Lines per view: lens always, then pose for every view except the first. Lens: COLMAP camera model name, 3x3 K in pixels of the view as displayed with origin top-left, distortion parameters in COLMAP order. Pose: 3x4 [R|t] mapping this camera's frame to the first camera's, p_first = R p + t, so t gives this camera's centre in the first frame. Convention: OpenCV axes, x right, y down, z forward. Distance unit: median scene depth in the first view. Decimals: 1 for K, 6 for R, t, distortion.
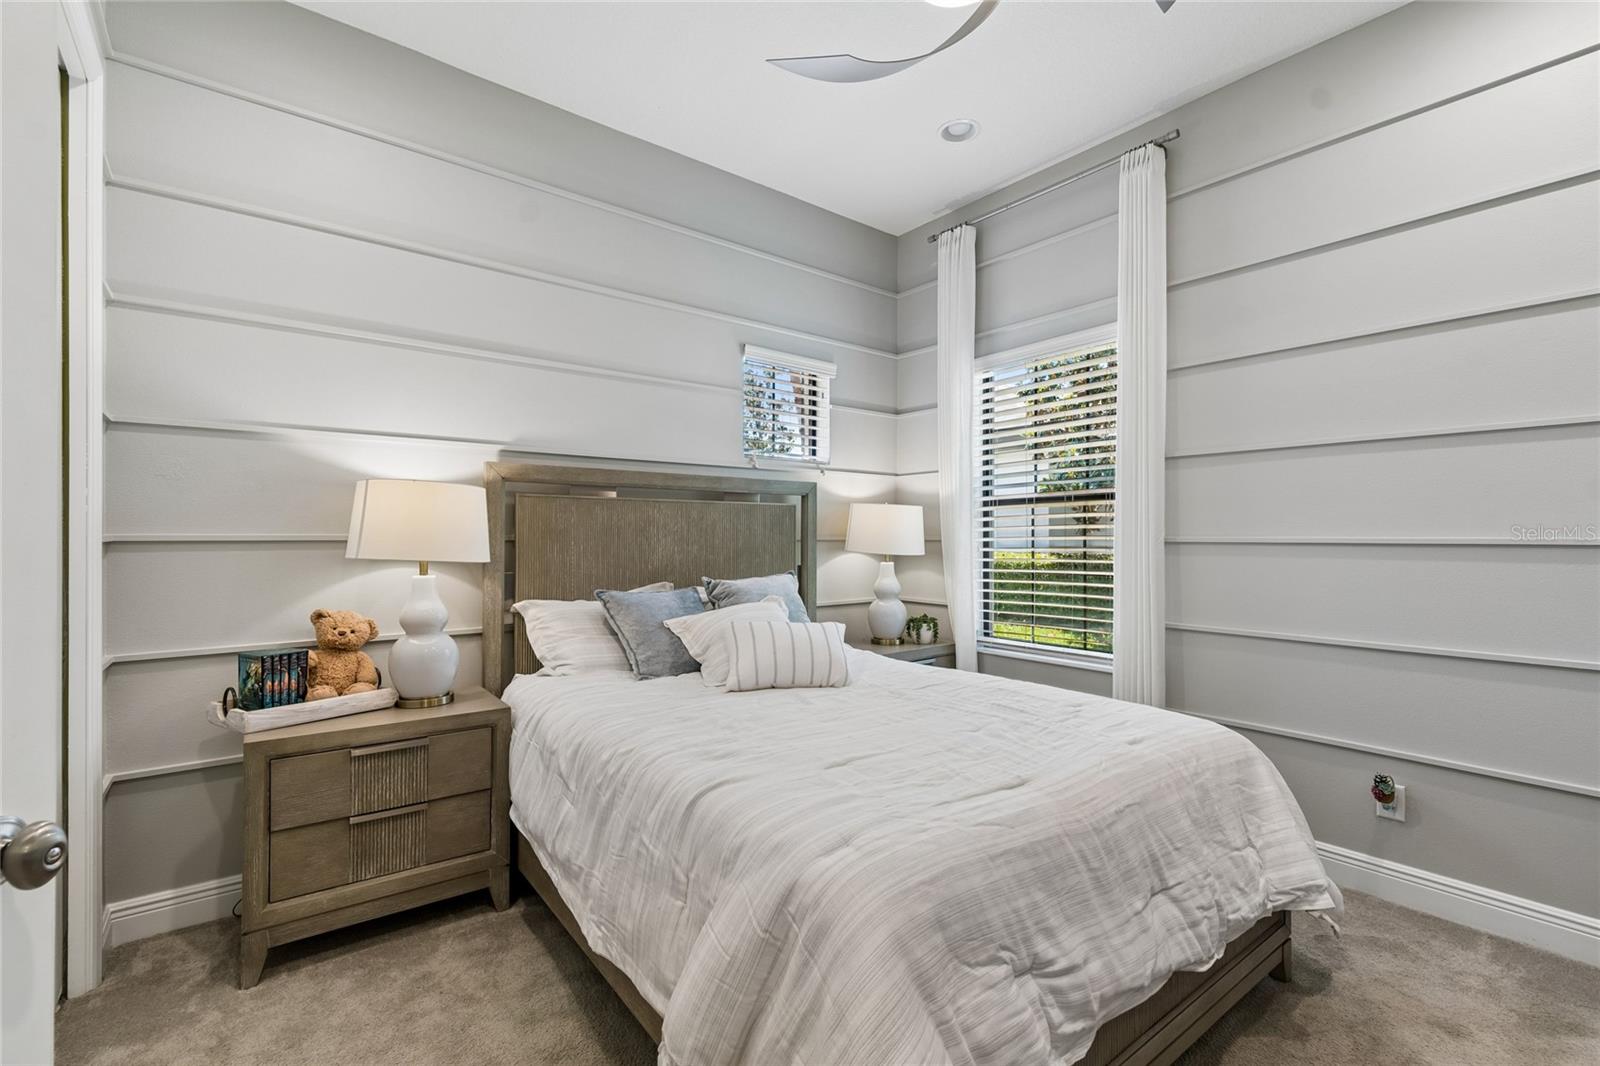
lens RADIAL K [[711.6, 0, 805.4], [0, 711.6, 538.9], [0, 0, 1]] dist [0.001892, -0.001103]
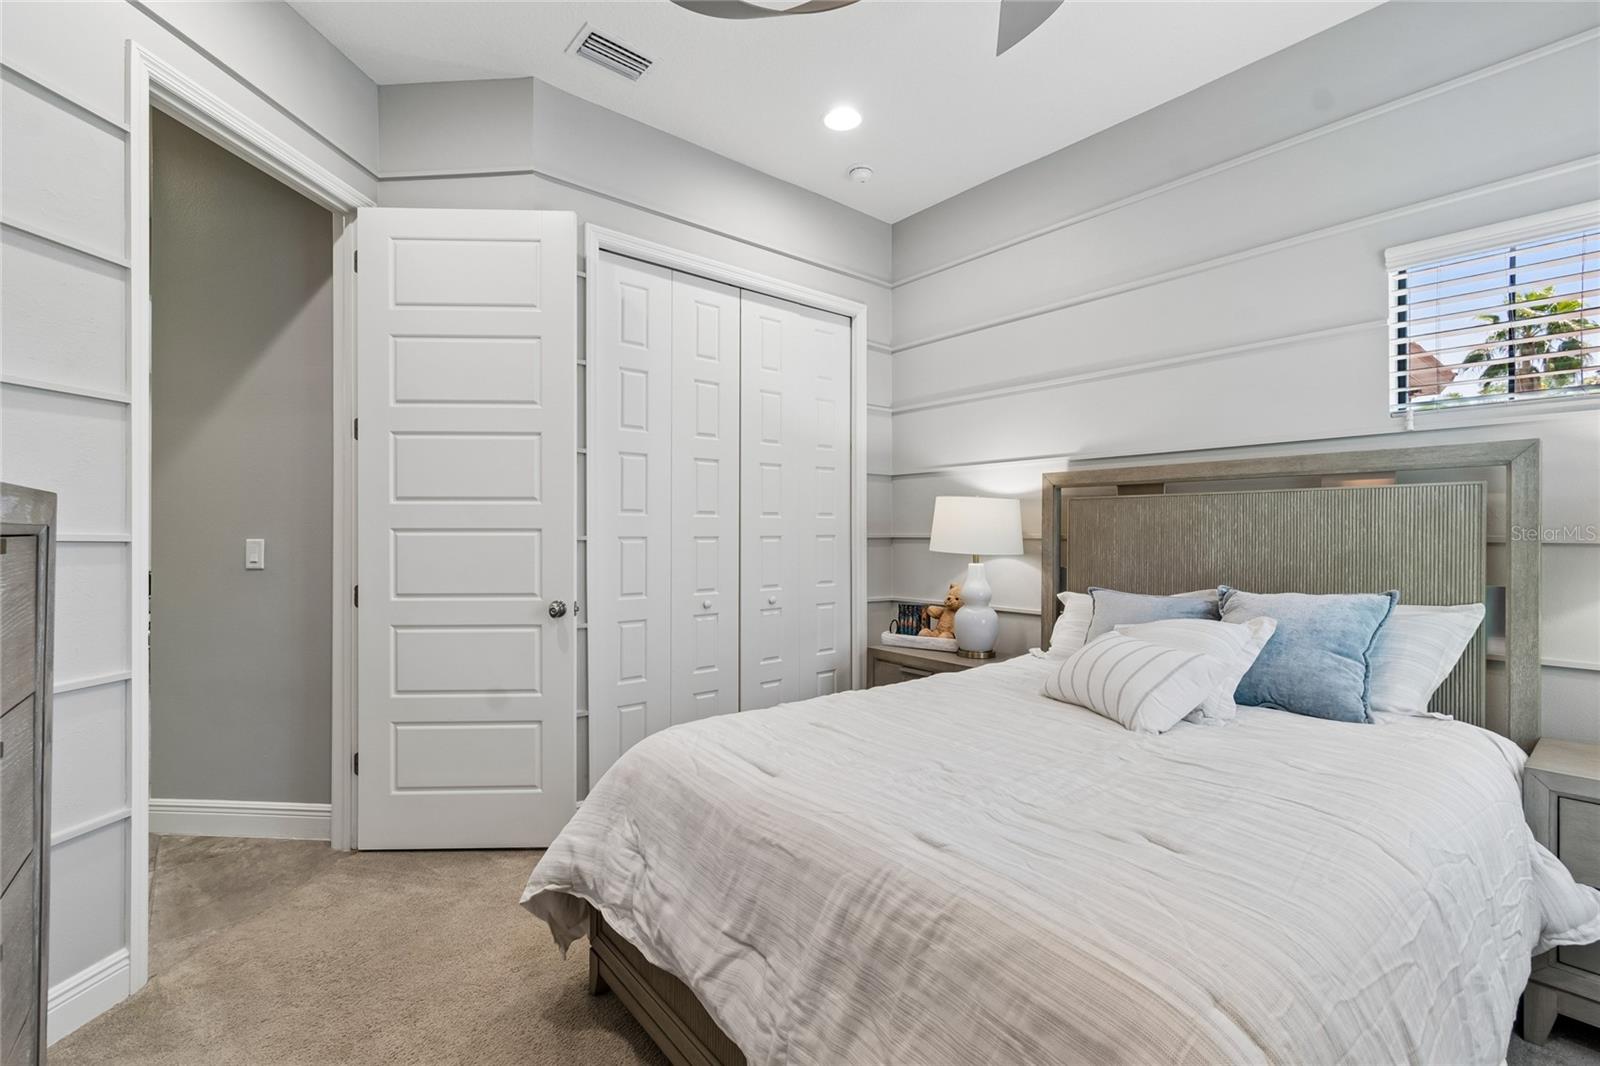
lens RADIAL K [[711.6, 0, 805.7], [0, 711.6, 531.4], [0, 0, 1]] dist [0.001892, -0.001103]
pose [[0.018379, -0.005685, -0.999815, 0.748974], [-0.006500, 0.999962, -0.005805, -0.000693], [0.999810, 0.006605, 0.018341, 0.576788]]
